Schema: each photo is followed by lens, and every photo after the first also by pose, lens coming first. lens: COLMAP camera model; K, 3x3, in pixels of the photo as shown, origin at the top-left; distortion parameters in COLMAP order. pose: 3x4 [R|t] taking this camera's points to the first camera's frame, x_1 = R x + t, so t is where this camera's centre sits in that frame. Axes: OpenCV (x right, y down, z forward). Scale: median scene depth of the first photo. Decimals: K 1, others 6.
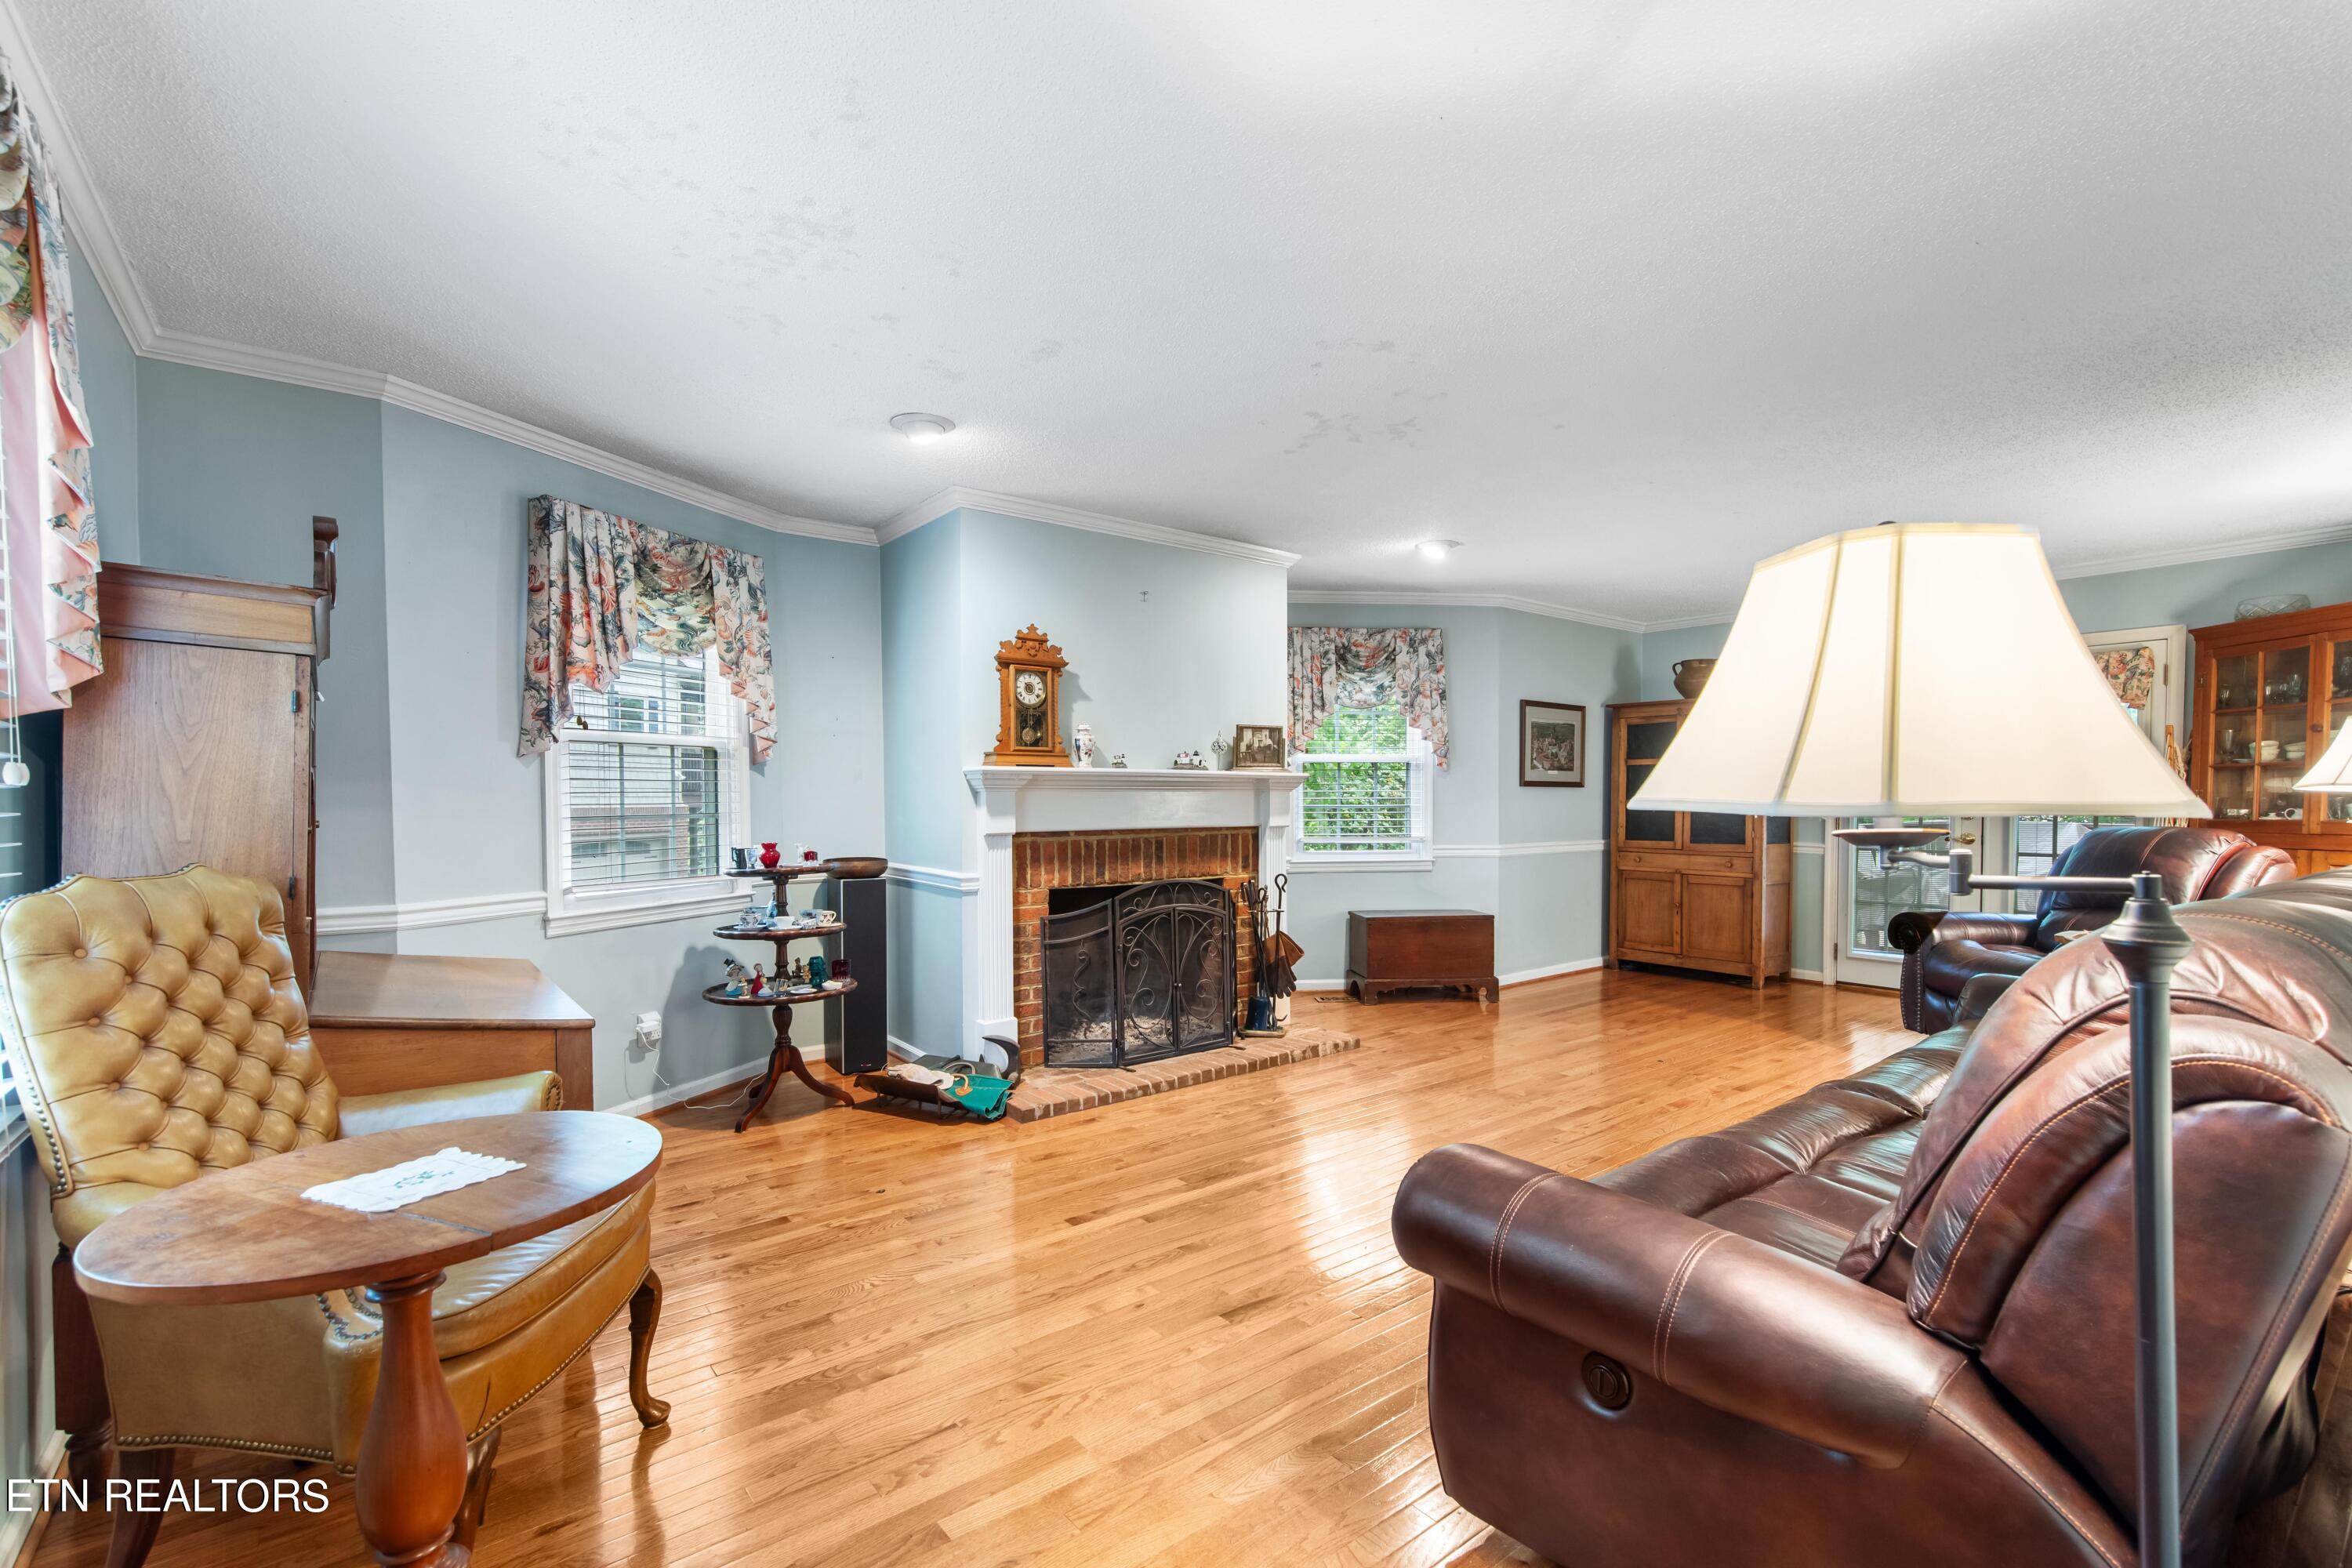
lens RADIAL K [[1032.2, 0, 1154.2], [0, 1032.2, 817.0], [0, 0, 1]] dist [0.003077, -0.000068]
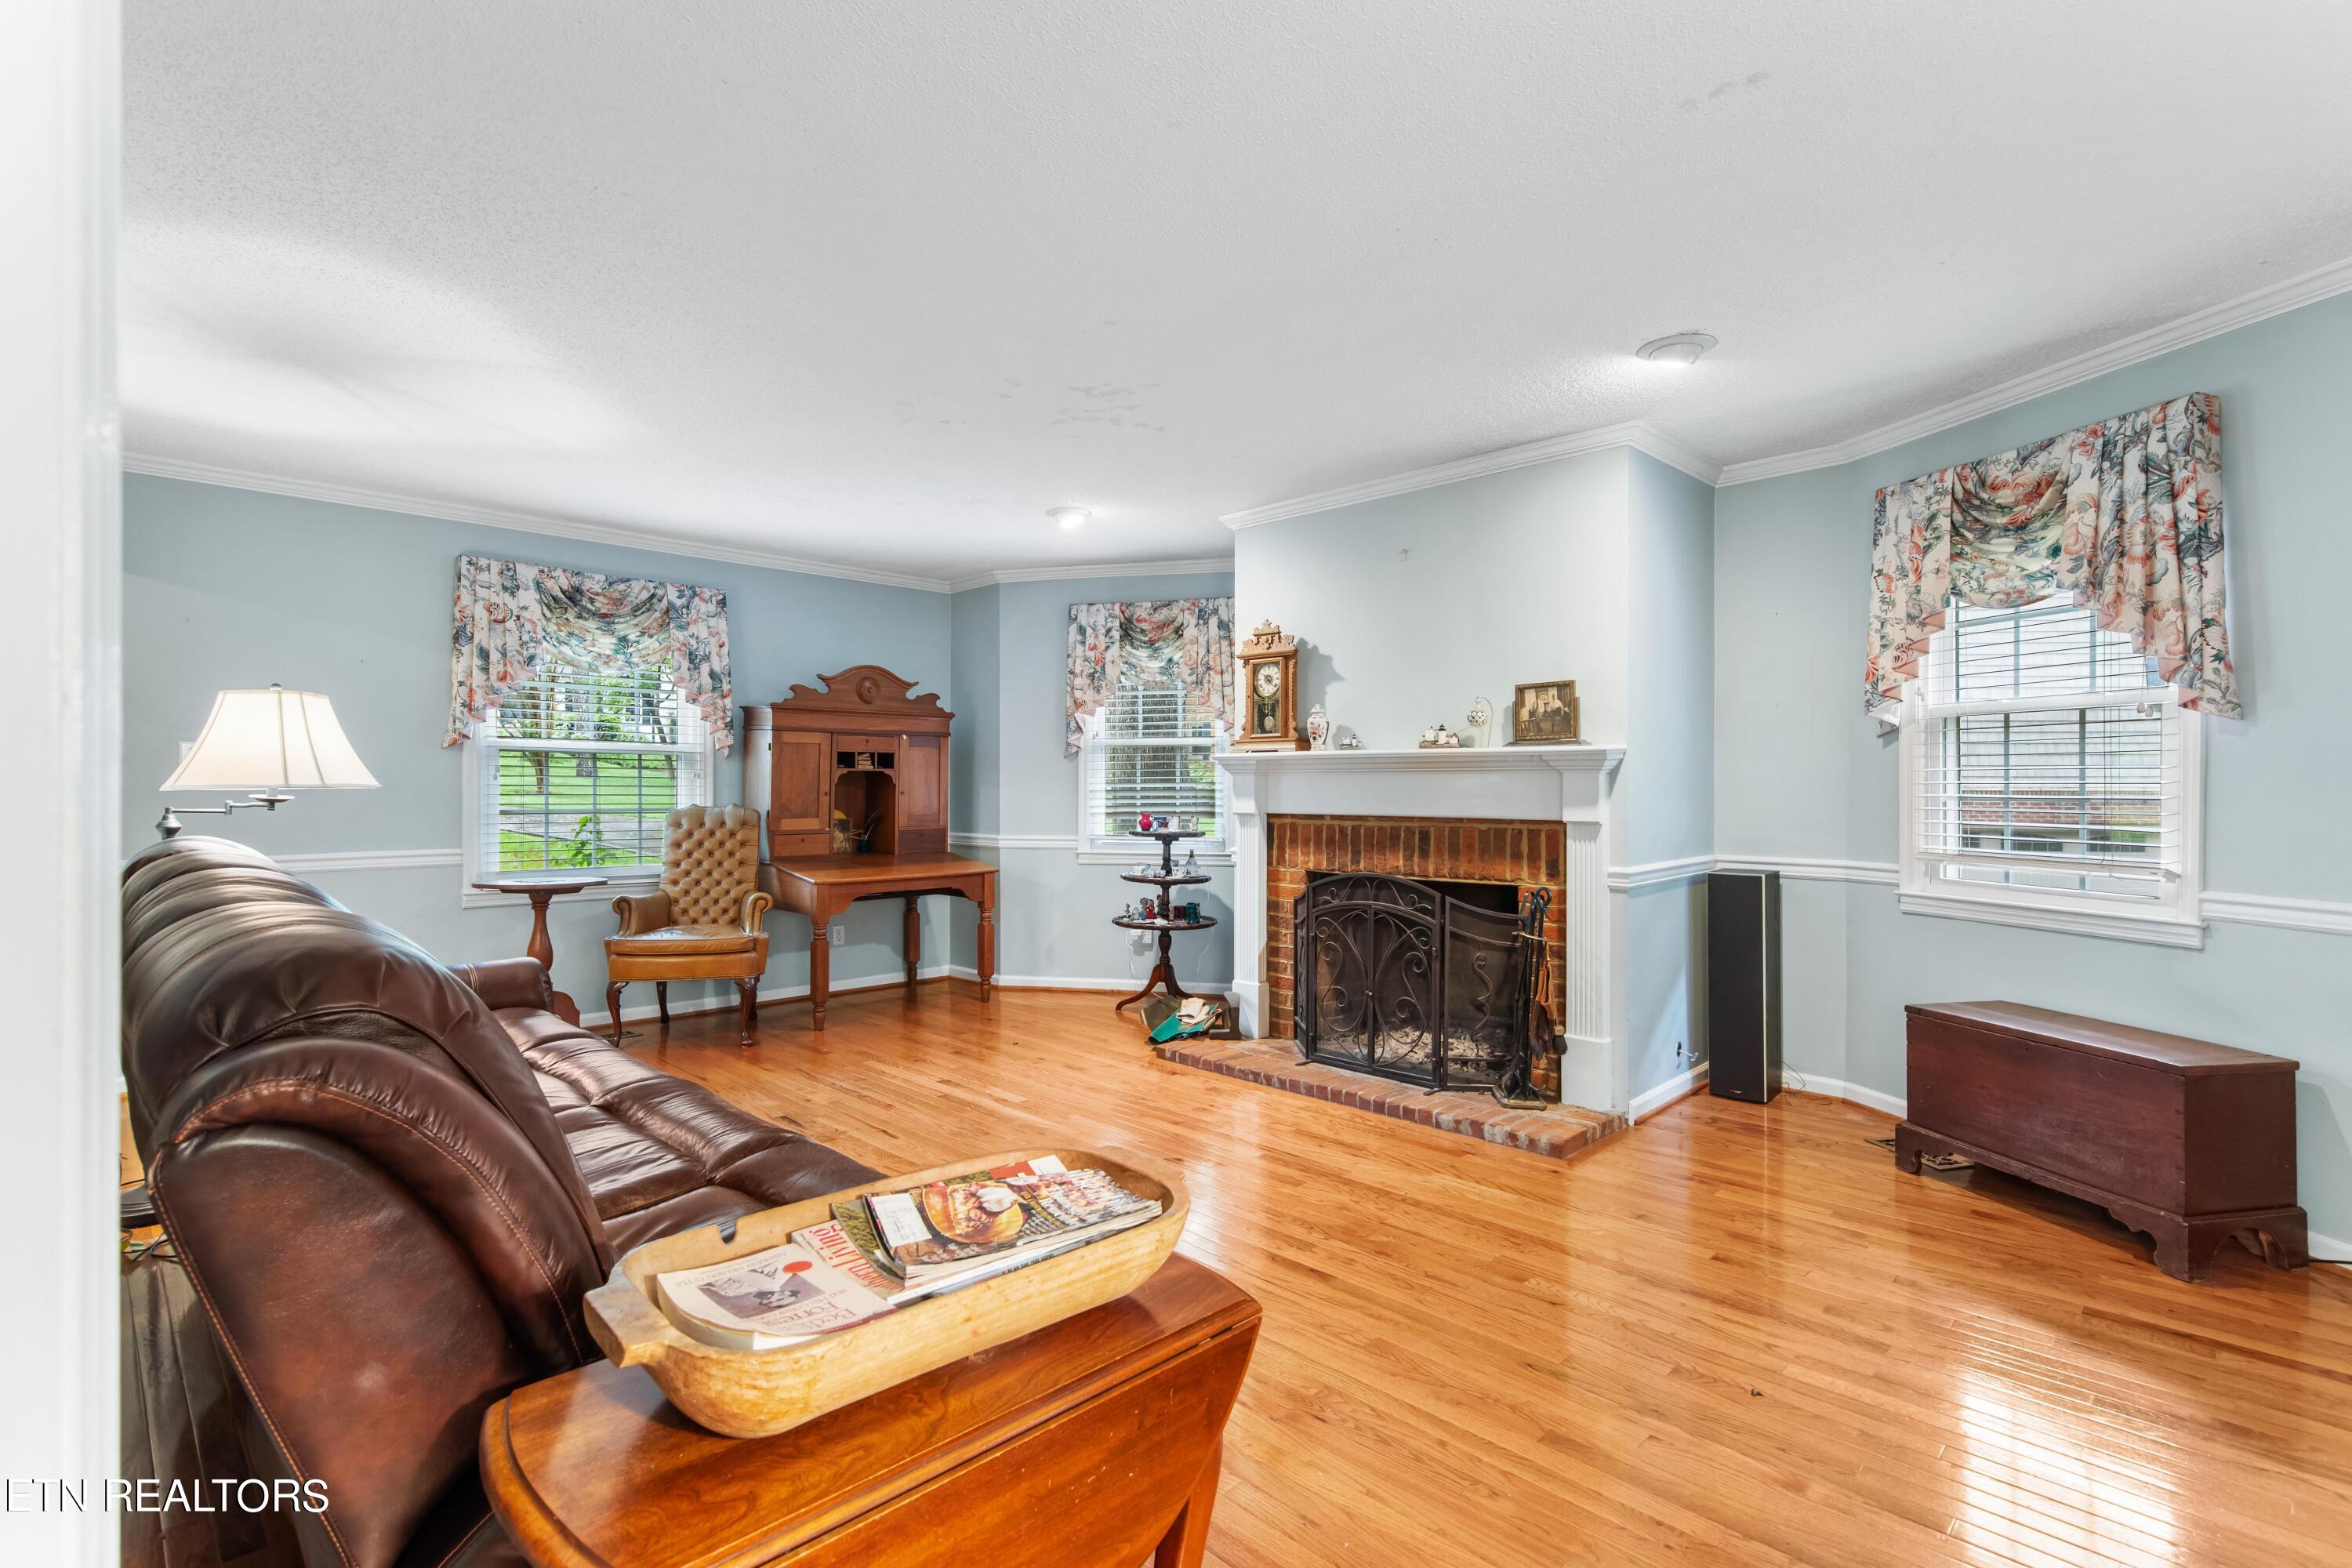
lens RADIAL K [[1091.4, 0, 1175.2], [0, 1091.4, 773.1], [0, 0, 1]] dist [0.004686, -0.000169]
pose [[0.136318, -0.004720, -0.990654, 0.875267], [-0.015906, 0.999849, -0.006952, -0.015746], [0.990537, 0.016705, 0.136223, 0.664543]]
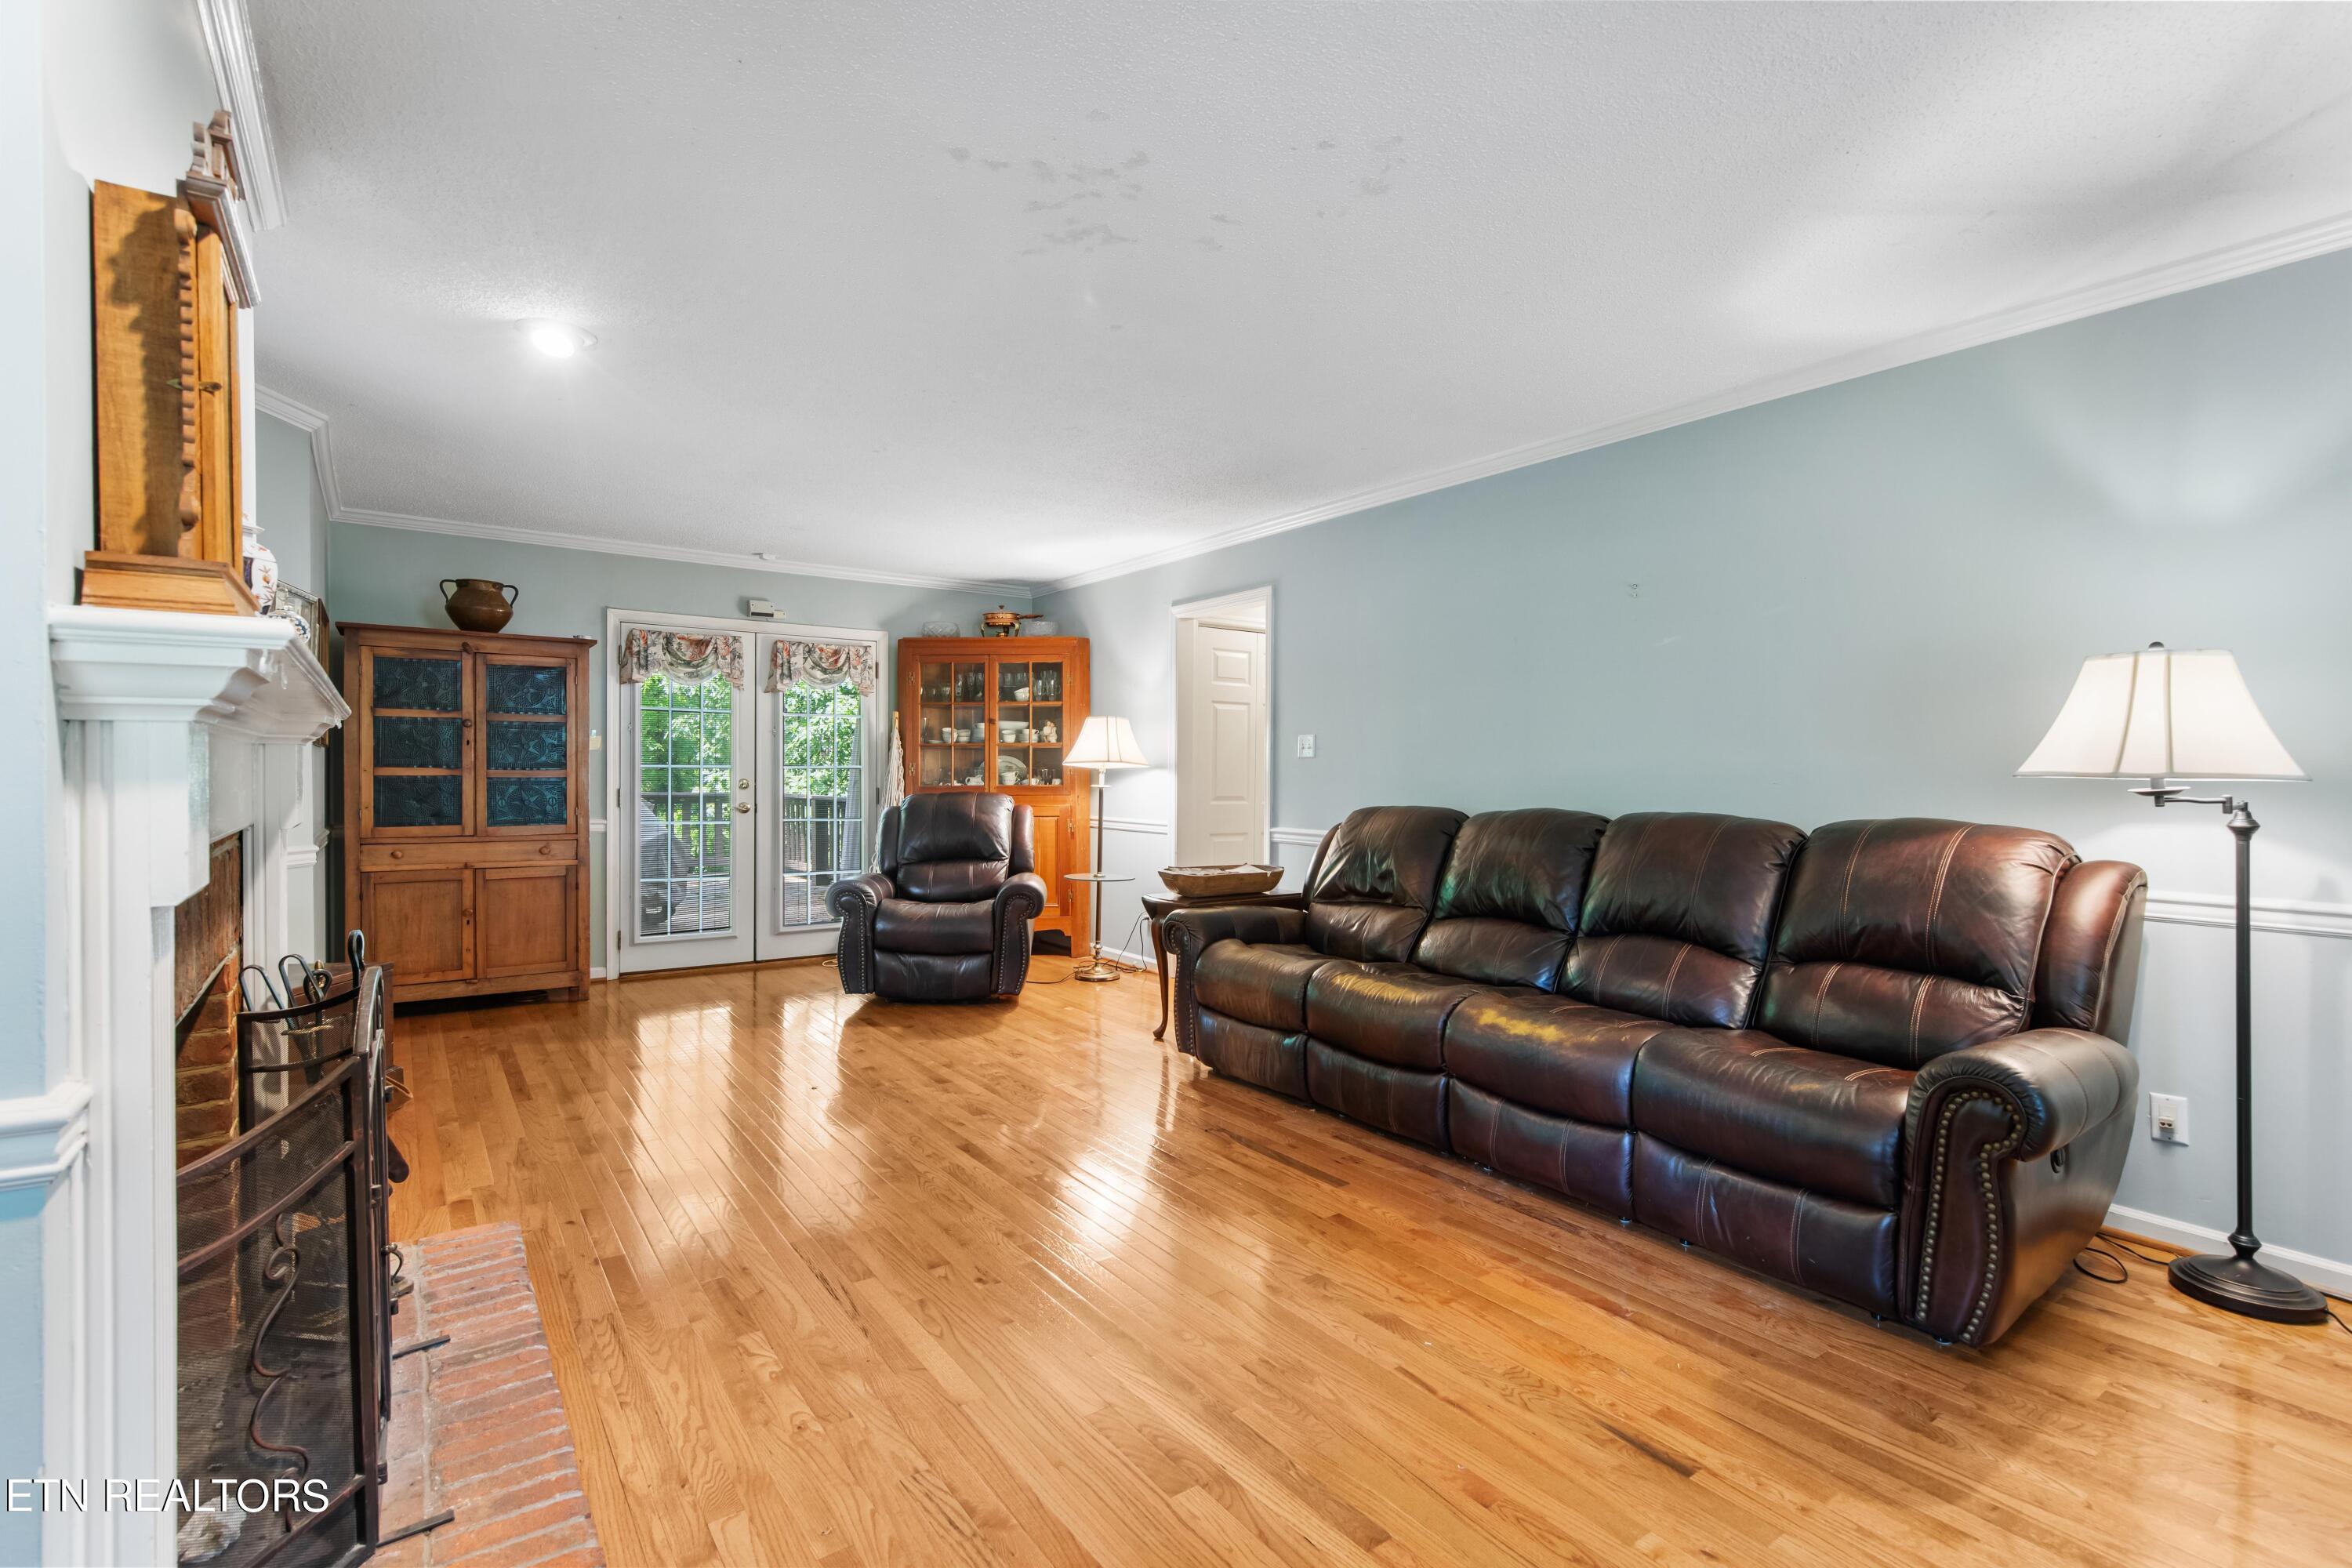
lens RADIAL K [[1091.4, 0, 1174.9], [0, 1091.4, 780.5], [0, 0, 1]] dist [0.004686, -0.000169]
pose [[0.029725, -0.006353, 0.999538, -0.352723], [0.011529, 0.999915, 0.006013, -0.009413], [-0.999492, 0.011345, 0.029795, 0.656411]]
